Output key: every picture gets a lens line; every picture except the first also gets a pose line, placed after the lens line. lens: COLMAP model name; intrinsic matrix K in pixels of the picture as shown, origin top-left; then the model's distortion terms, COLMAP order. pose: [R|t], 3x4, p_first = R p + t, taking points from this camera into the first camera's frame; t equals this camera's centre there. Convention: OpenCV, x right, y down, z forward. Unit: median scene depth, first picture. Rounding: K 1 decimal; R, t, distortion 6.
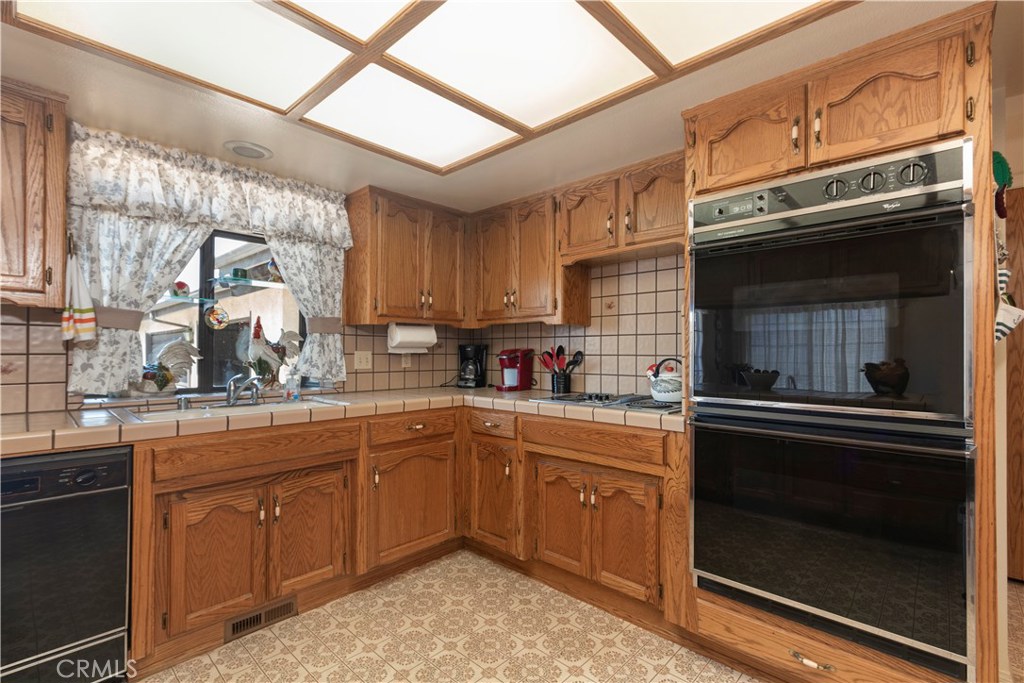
lens RADIAL K [[467.4, 0, 510.5], [0, 467.4, 343.6], [0, 0, 1]] dist [0.002583, 0.000081]
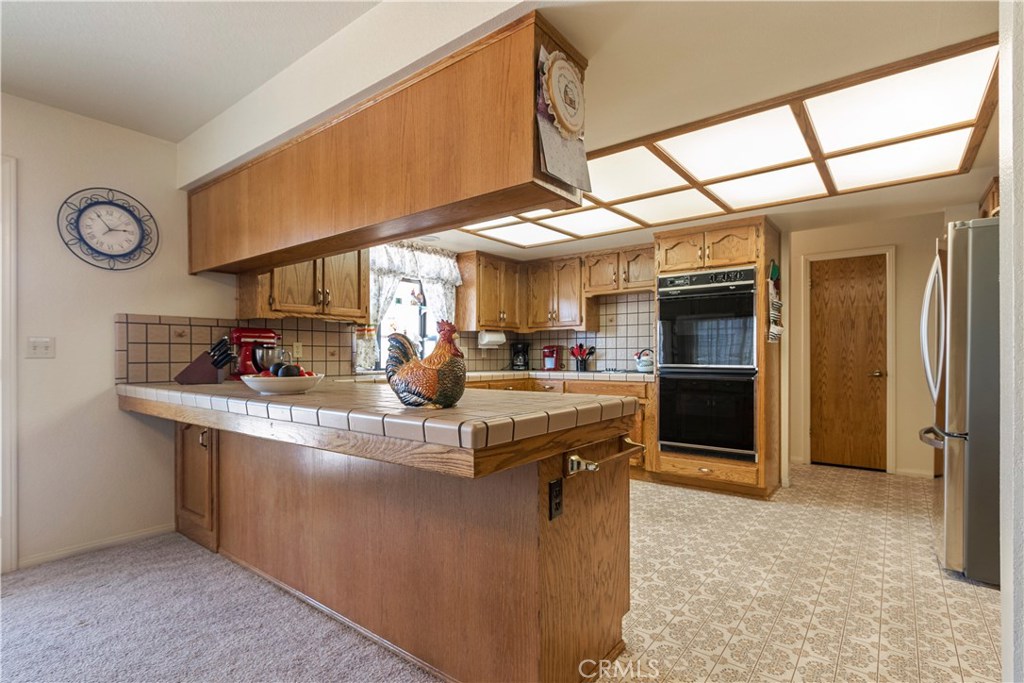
lens RADIAL K [[506.0, 0, 510.3], [0, 506.0, 351.4], [0, 0, 1]] dist [-0.002553, 0.000144]
pose [[0.995218, -0.003605, 0.097616, -0.374533], [0.002653, 0.999948, 0.009879, 0.016840], [-0.097646, -0.009572, 0.995175, -0.907009]]
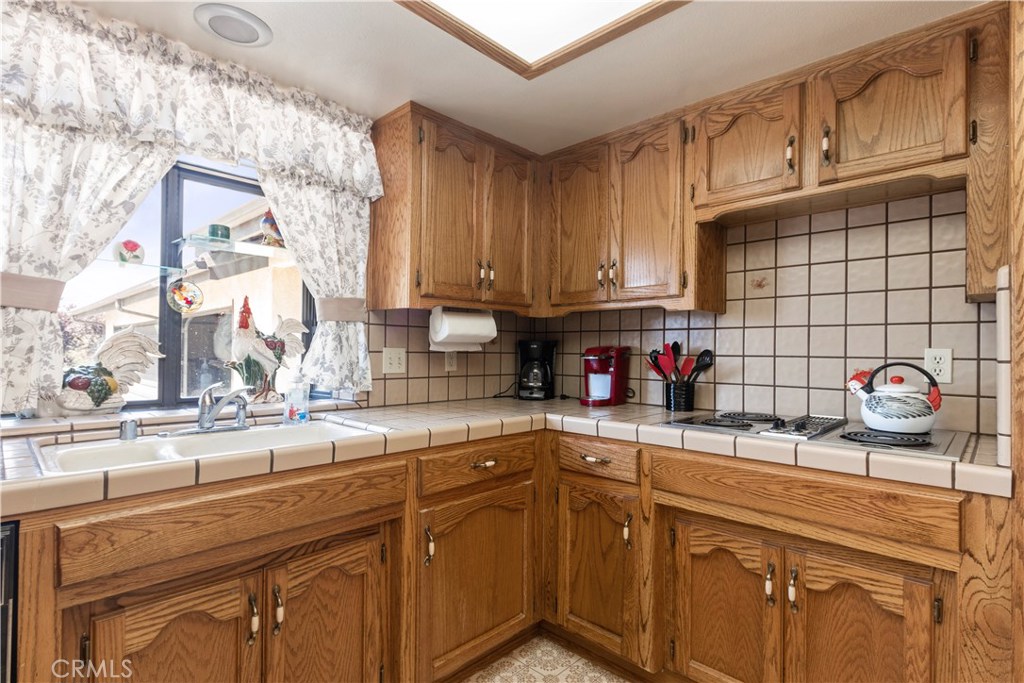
lens RADIAL K [[510.0, 0, 506.0], [0, 510.0, 343.6], [0, 0, 1]] dist [0.003644, -0.000767]
pose [[0.999882, 0.006859, -0.013722, -0.158614], [-0.006790, 0.999964, 0.005058, 0.005383], [0.013757, -0.004964, 0.999893, 0.276209]]
